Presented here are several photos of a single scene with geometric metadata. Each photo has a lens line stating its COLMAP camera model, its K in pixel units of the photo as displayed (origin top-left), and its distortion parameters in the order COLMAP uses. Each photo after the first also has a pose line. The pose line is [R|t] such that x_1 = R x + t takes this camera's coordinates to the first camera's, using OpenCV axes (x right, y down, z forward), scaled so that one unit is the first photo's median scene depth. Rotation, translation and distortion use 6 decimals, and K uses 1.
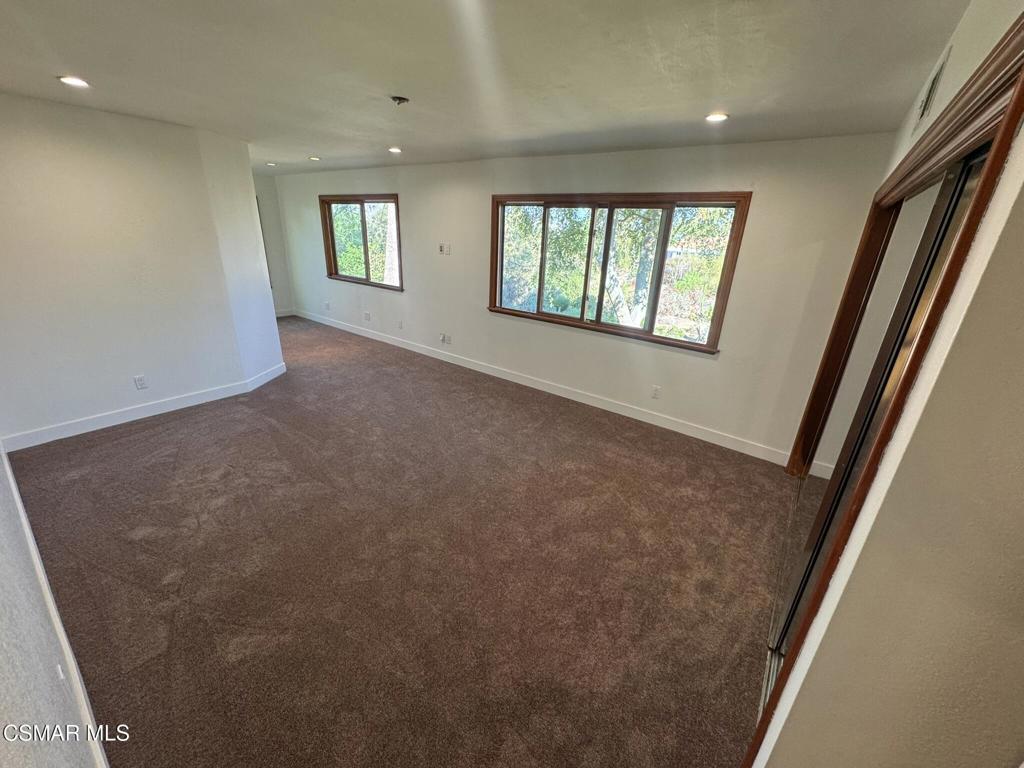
lens RADIAL K [[409.4, 0, 518.7], [0, 409.4, 383.6], [0, 0, 1]] dist [0.003522, 0.000073]
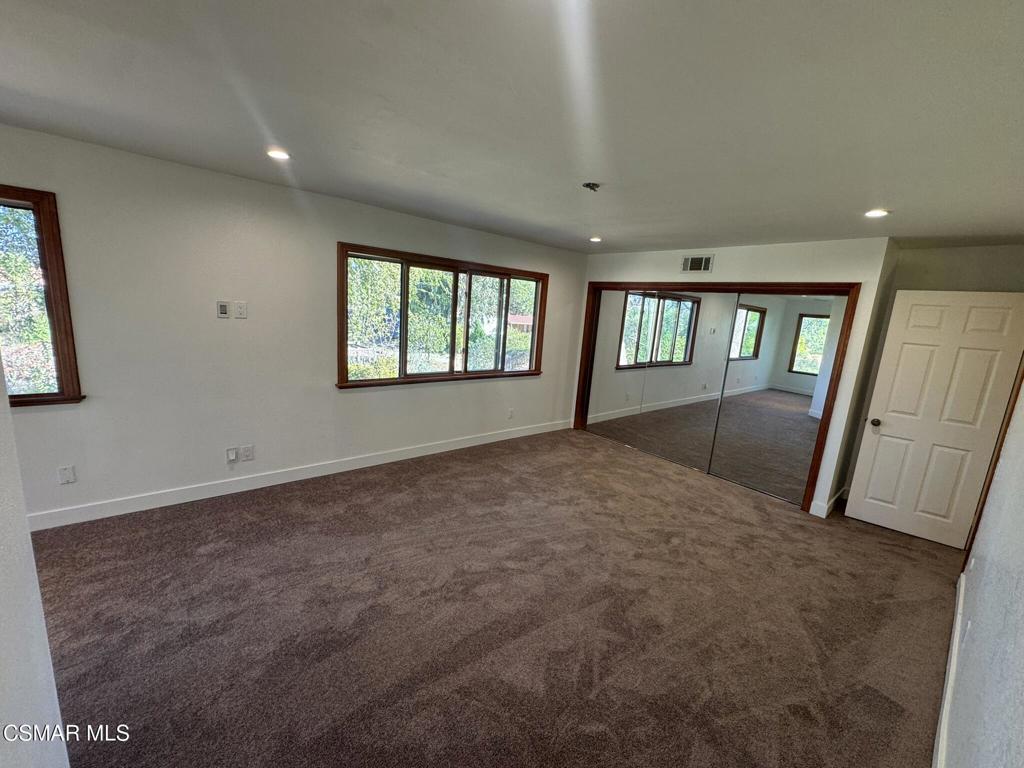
lens RADIAL K [[409.4, 0, 512.8], [0, 409.4, 385.8], [0, 0, 1]] dist [0.003522, 0.000073]
pose [[0.225134, -0.225257, 0.947931, -0.872331], [0.264604, 0.950479, 0.163019, -0.270355], [-0.937710, 0.214125, 0.273589, 0.605291]]
